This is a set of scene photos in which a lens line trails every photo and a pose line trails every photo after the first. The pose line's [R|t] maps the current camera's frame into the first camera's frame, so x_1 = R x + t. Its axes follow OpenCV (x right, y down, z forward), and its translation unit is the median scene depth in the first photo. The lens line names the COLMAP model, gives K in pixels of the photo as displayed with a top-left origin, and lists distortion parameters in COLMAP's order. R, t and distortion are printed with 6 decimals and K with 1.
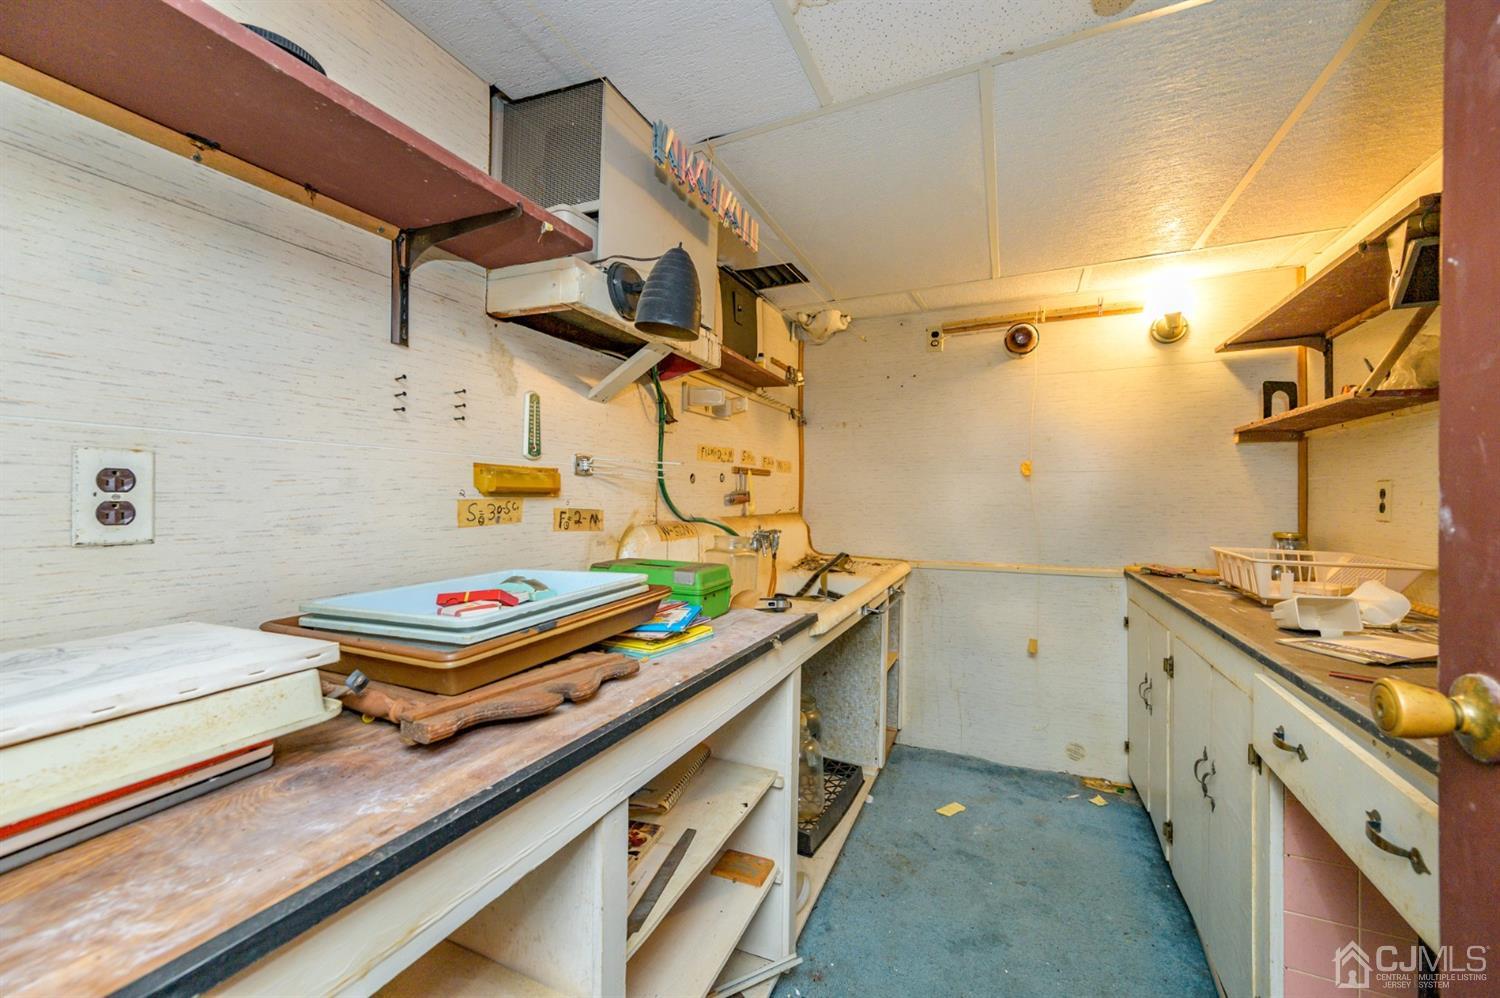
lens RADIAL K [[589.7, 0, 745.3], [0, 589.7, 490.7], [0, 0, 1]] dist [-0.000136, -0.000195]
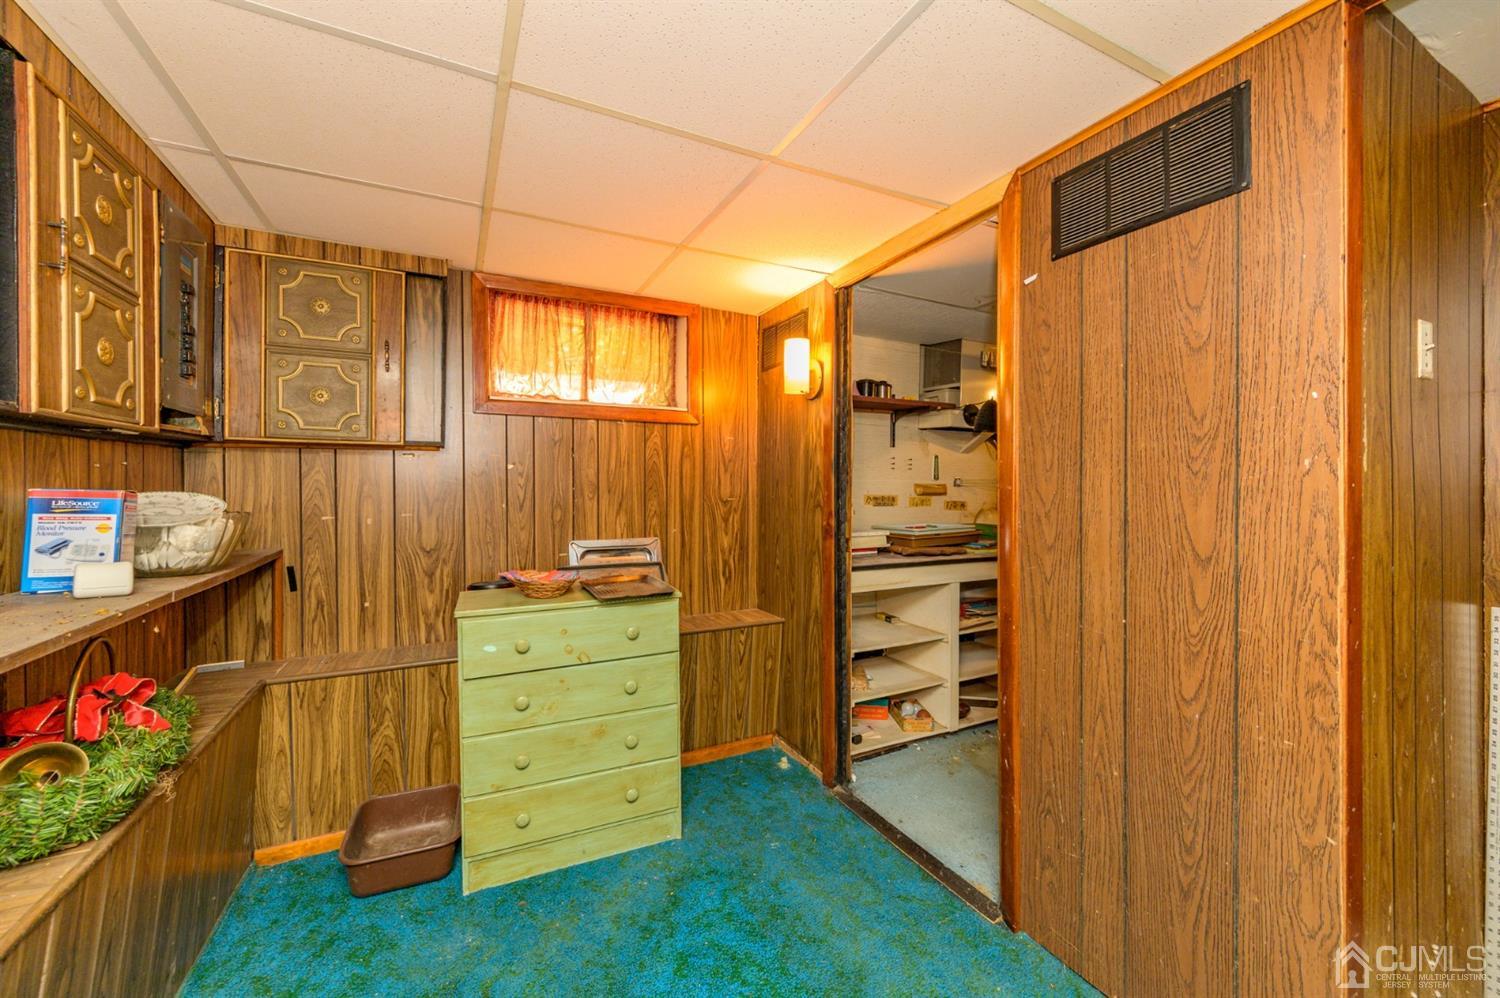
lens RADIAL K [[589.7, 0, 745.3], [0, 589.7, 490.0], [0, 0, 1]] dist [-0.000136, -0.000195]
pose [[0.783253, -0.007860, -0.621653, 0.591188], [0.008515, 0.999962, -0.001915, -0.016932], [0.621644, -0.003793, 0.783290, -1.538907]]
